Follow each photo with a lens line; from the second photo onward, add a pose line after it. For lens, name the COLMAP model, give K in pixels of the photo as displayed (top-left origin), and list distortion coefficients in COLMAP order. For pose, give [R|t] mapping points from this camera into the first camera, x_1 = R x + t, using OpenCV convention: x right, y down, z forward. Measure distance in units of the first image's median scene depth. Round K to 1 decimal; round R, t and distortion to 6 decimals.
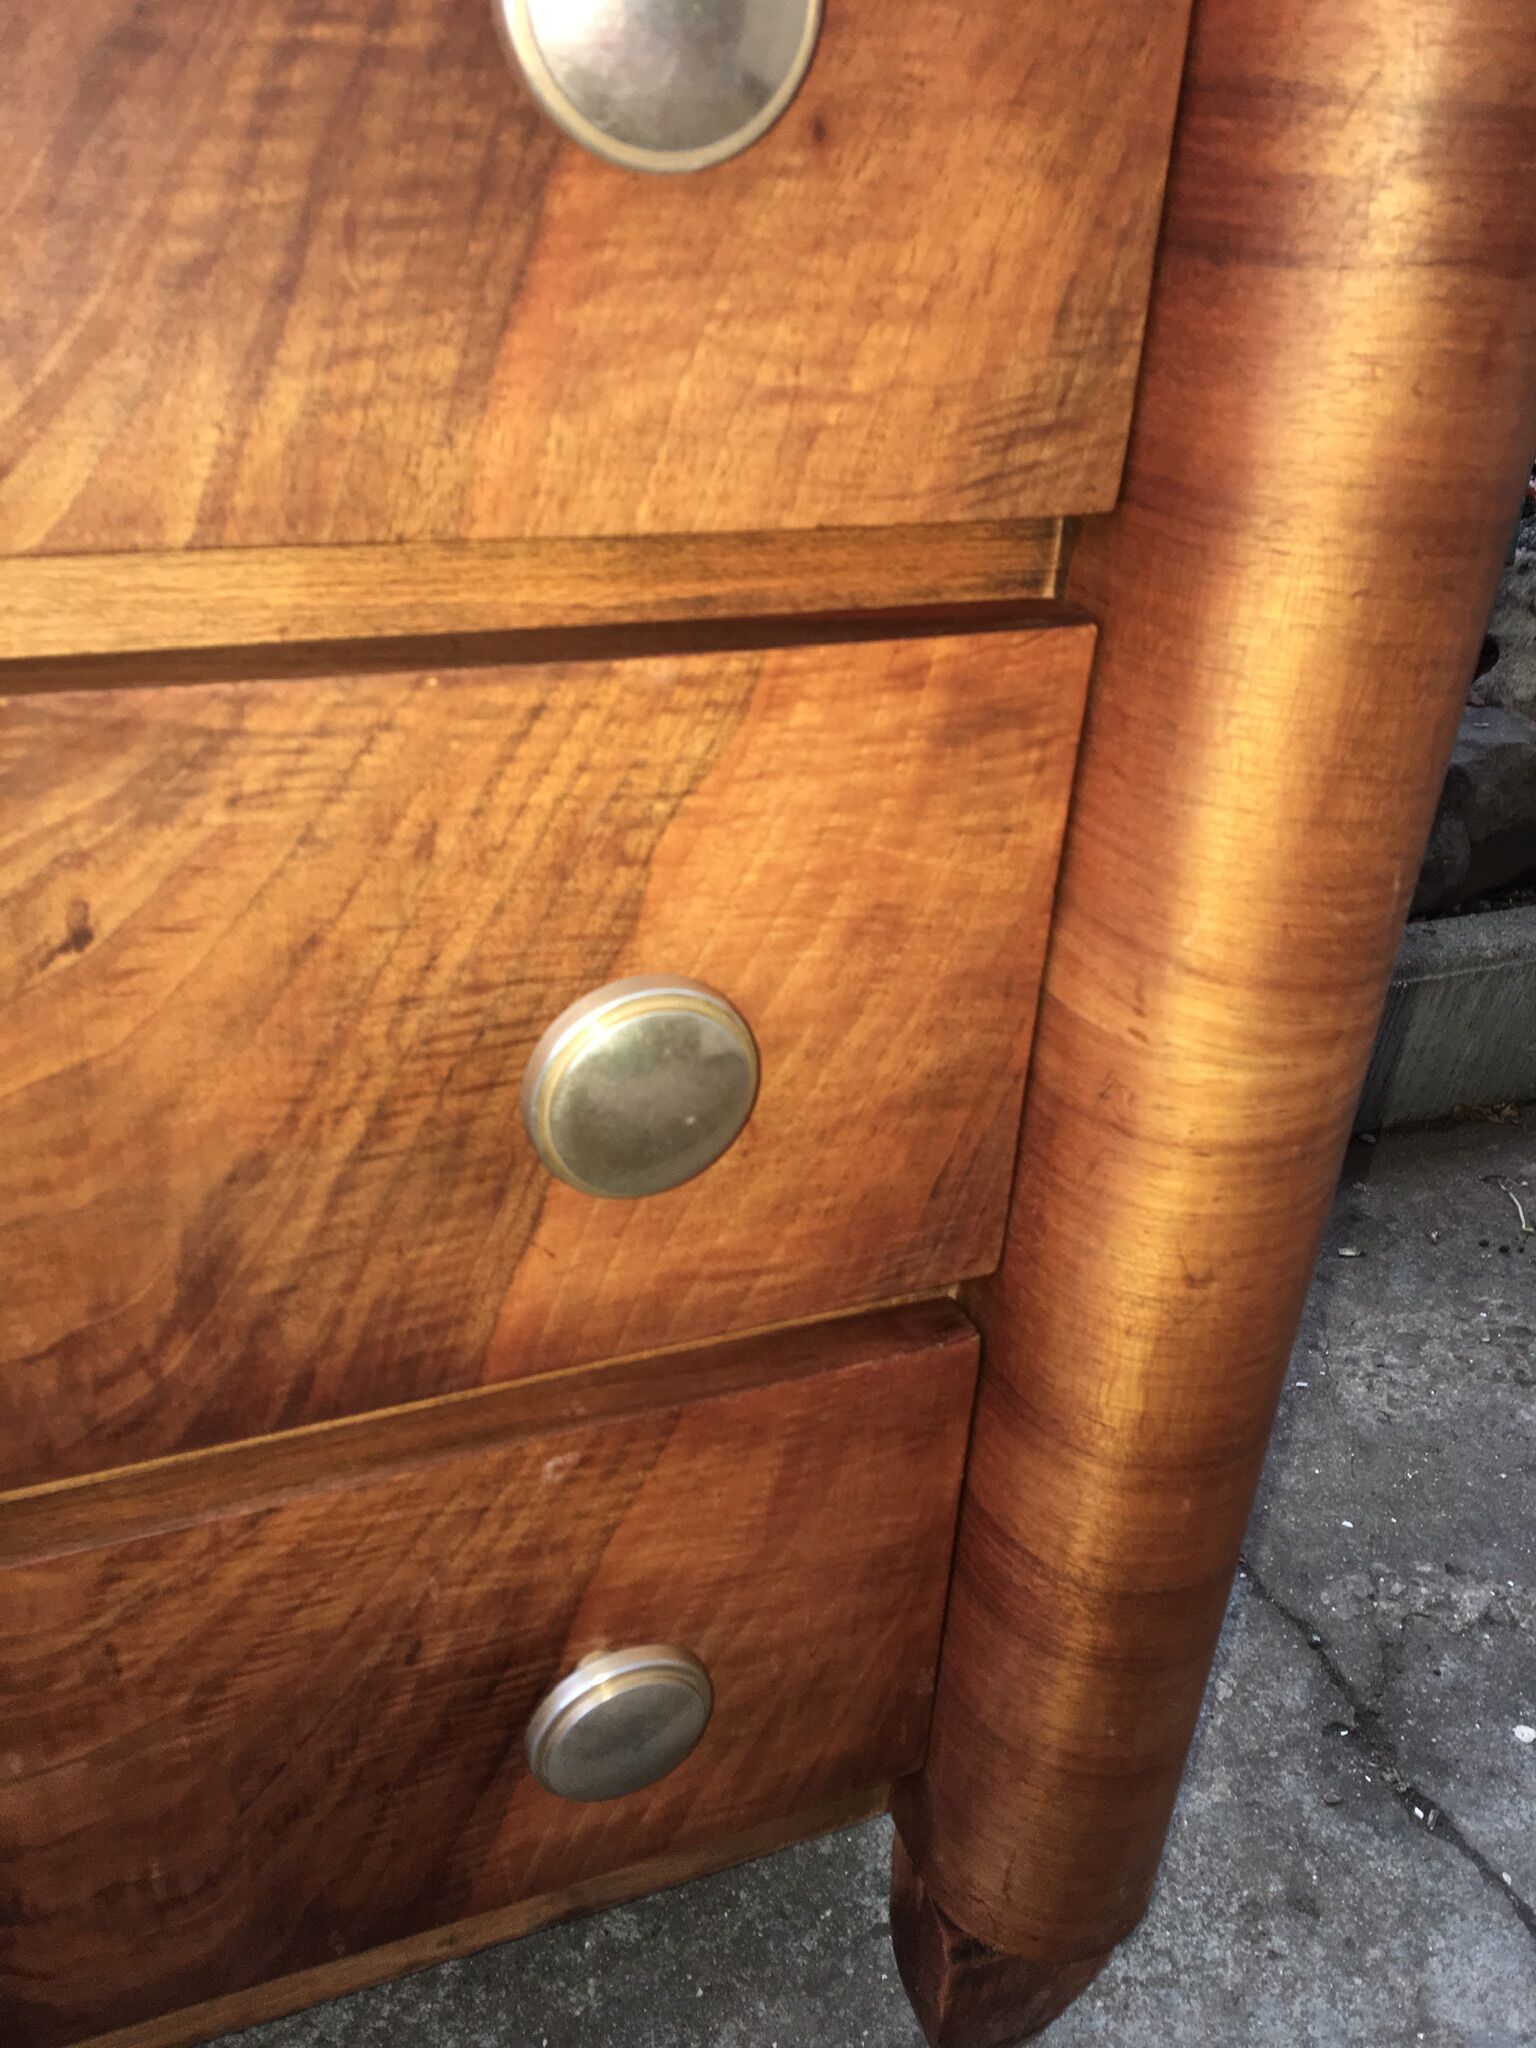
lens RADIAL K [[1714.0, 0, 762.6], [0, 1714.0, 1024.9], [0, 0, 1]] dist [0.062080, -0.084036]
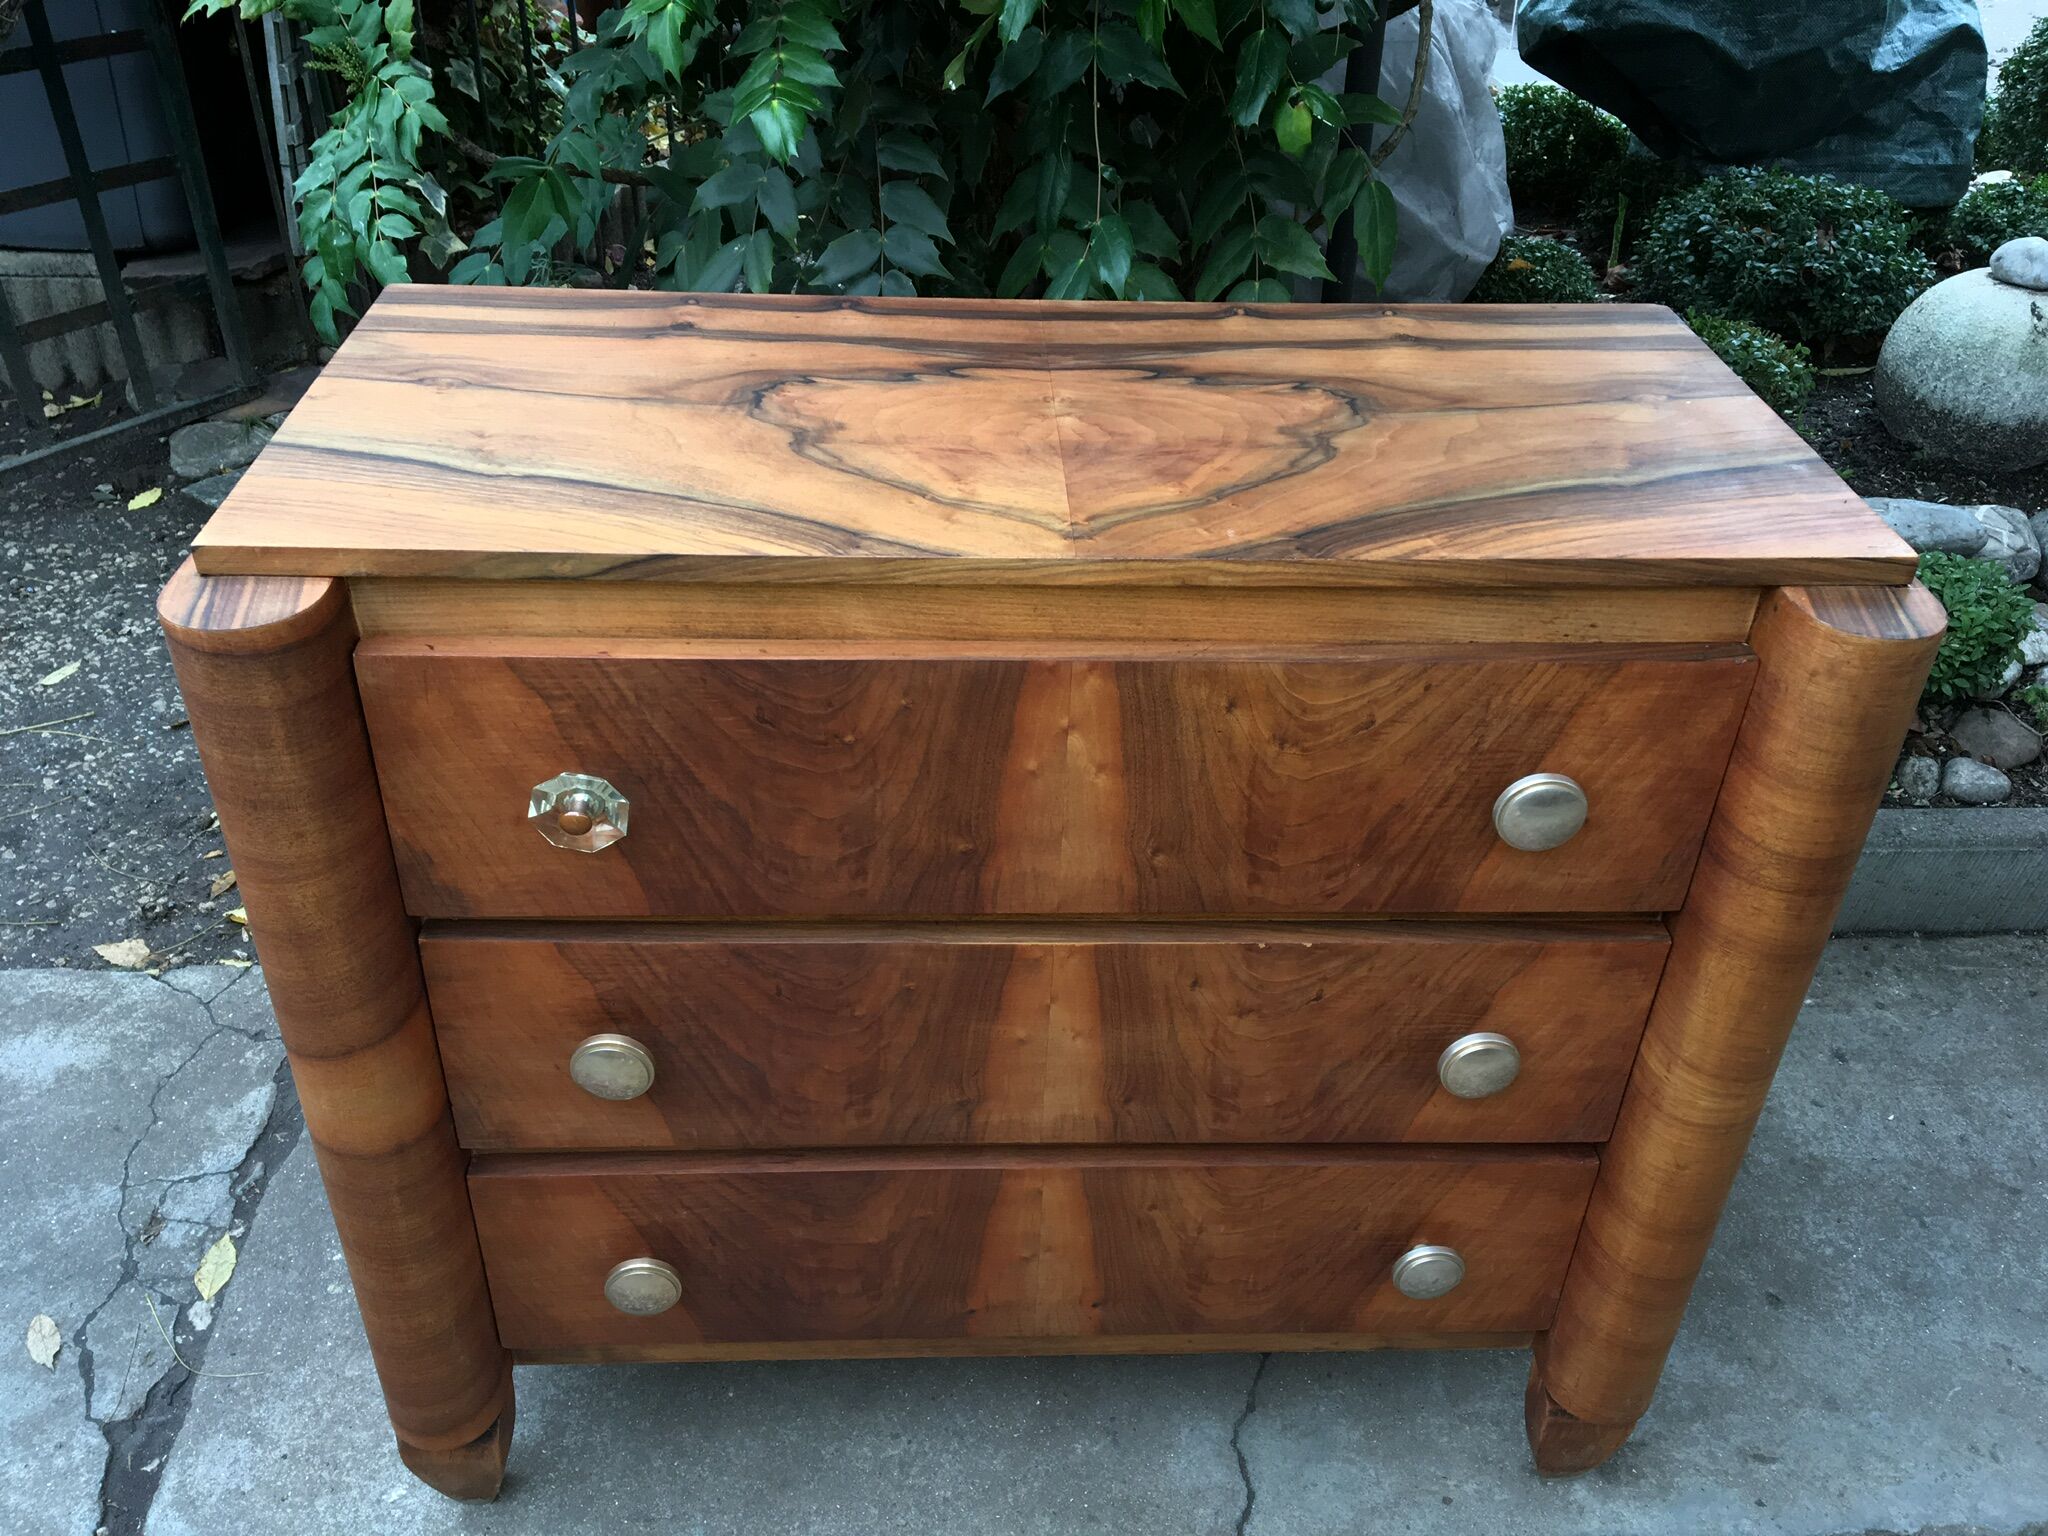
lens RADIAL K [[1714.0, 0, 1030.8], [0, 1714.0, 774.3], [0, 0, 1]] dist [0.062080, -0.084036]
pose [[0.942590, 0.167777, -0.288749, -0.014785], [-0.144411, 0.984394, 0.100567, -0.367316], [0.301115, -0.053095, 0.952108, -1.163520]]
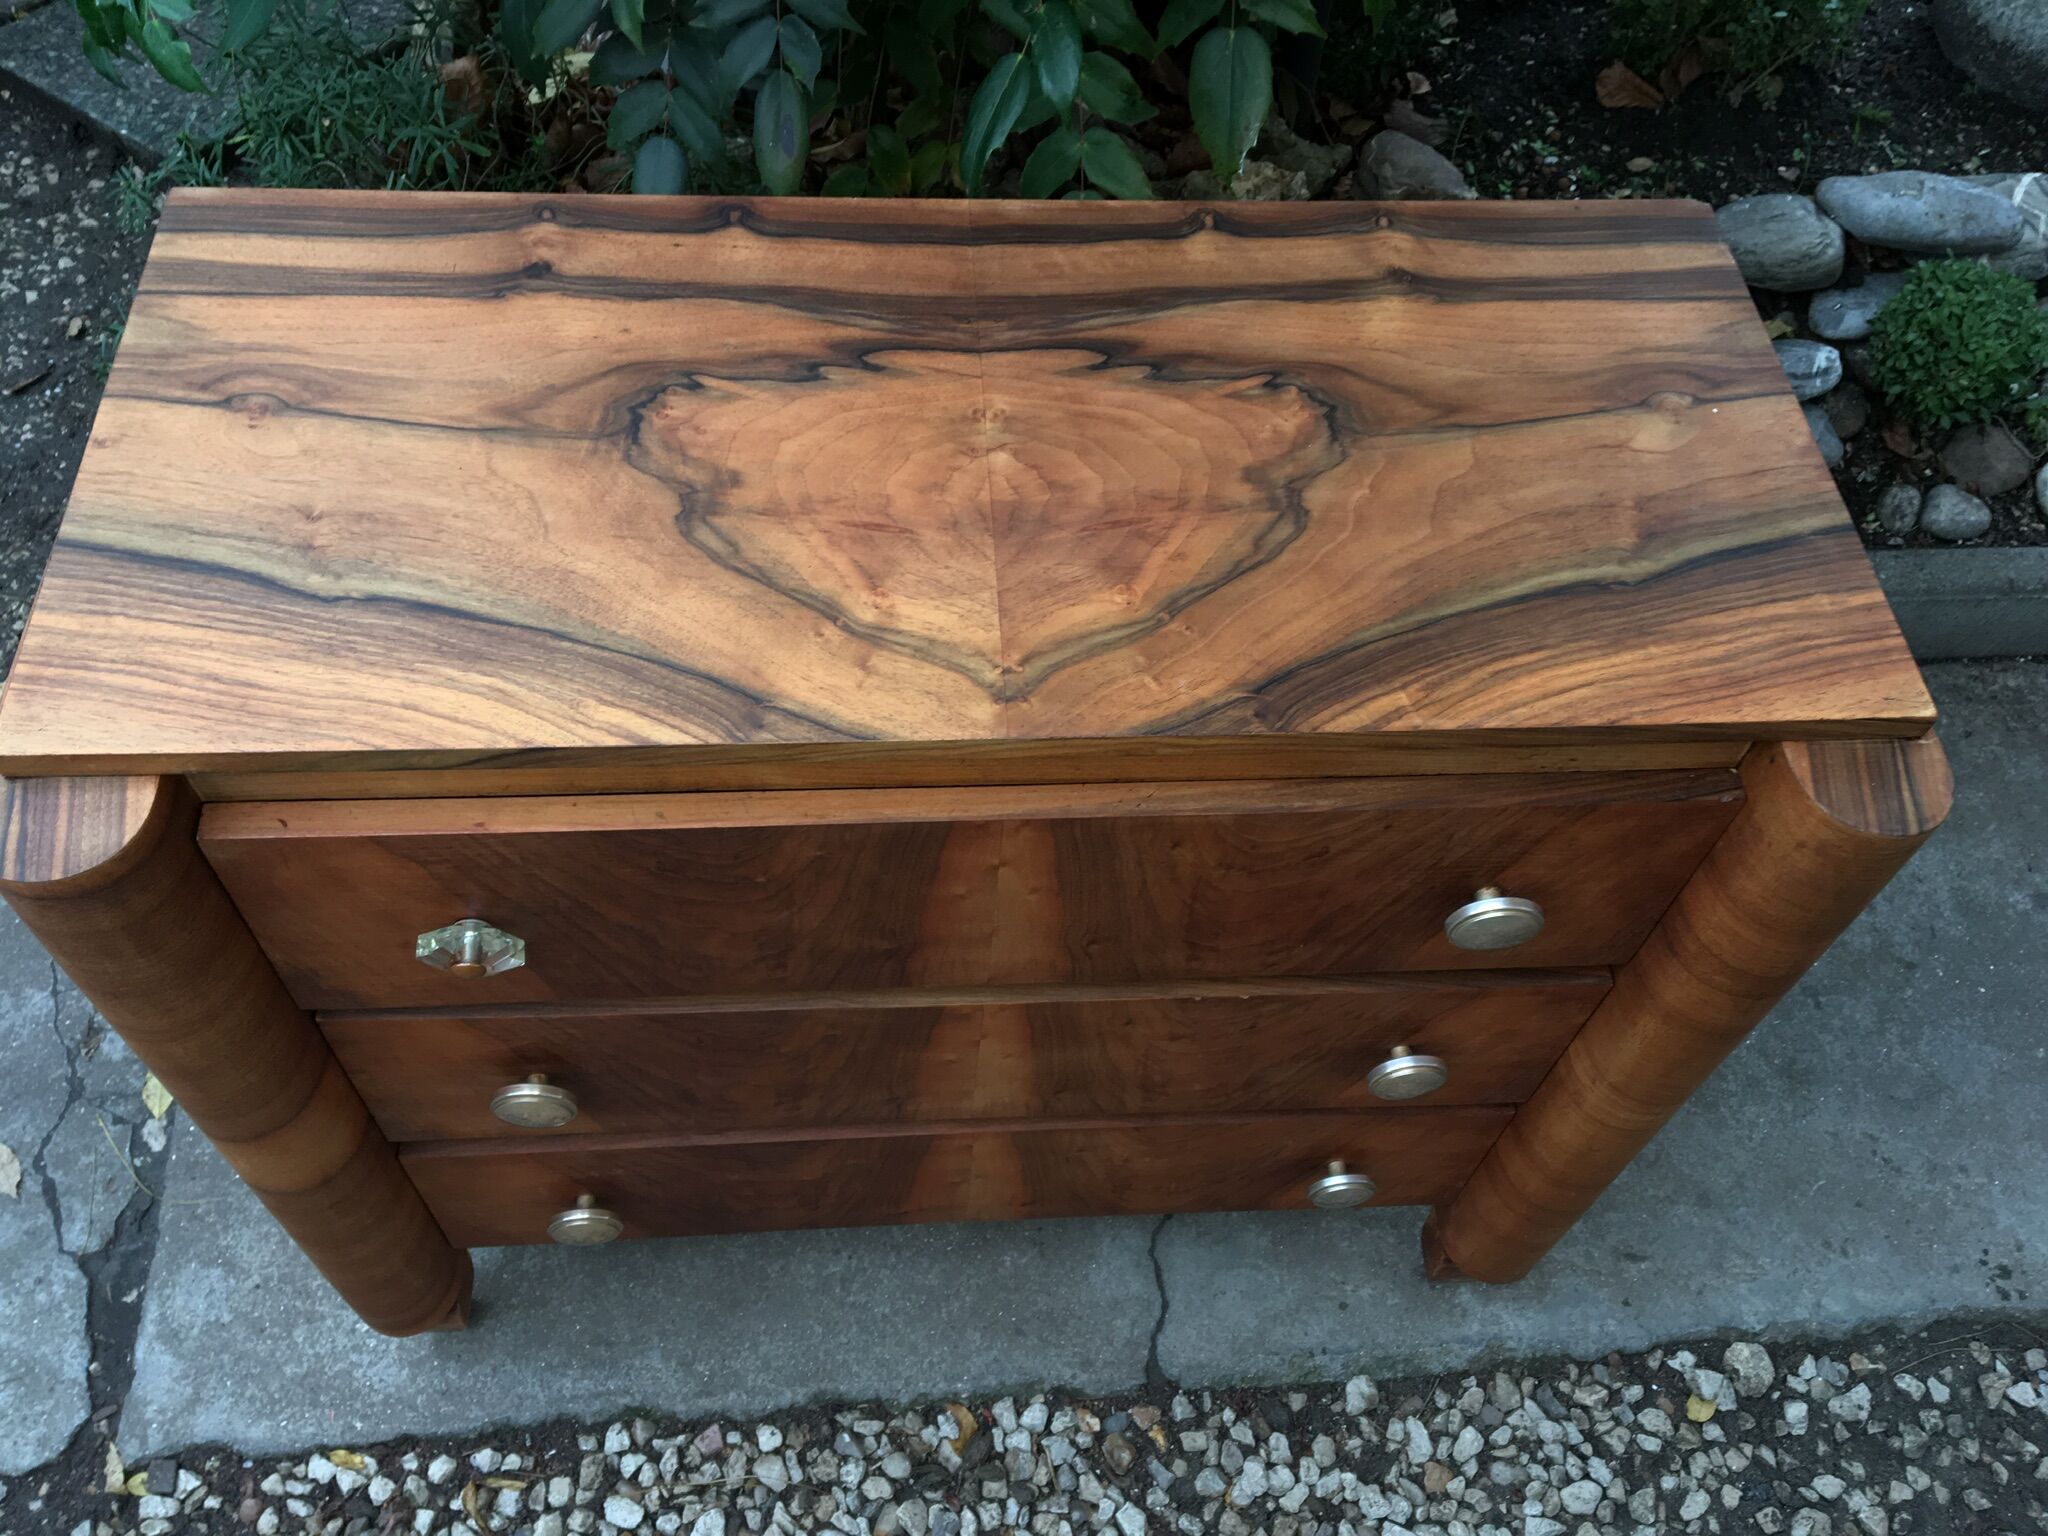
lens RADIAL K [[1714.0, 0, 1029.7], [0, 1714.0, 765.9], [0, 0, 1]] dist [0.062080, -0.084036]
pose [[0.949649, 0.259154, -0.176088, -0.173991], [-0.158690, 0.882427, 0.442876, -0.939423], [0.270158, -0.392634, 0.879121, -0.907753]]
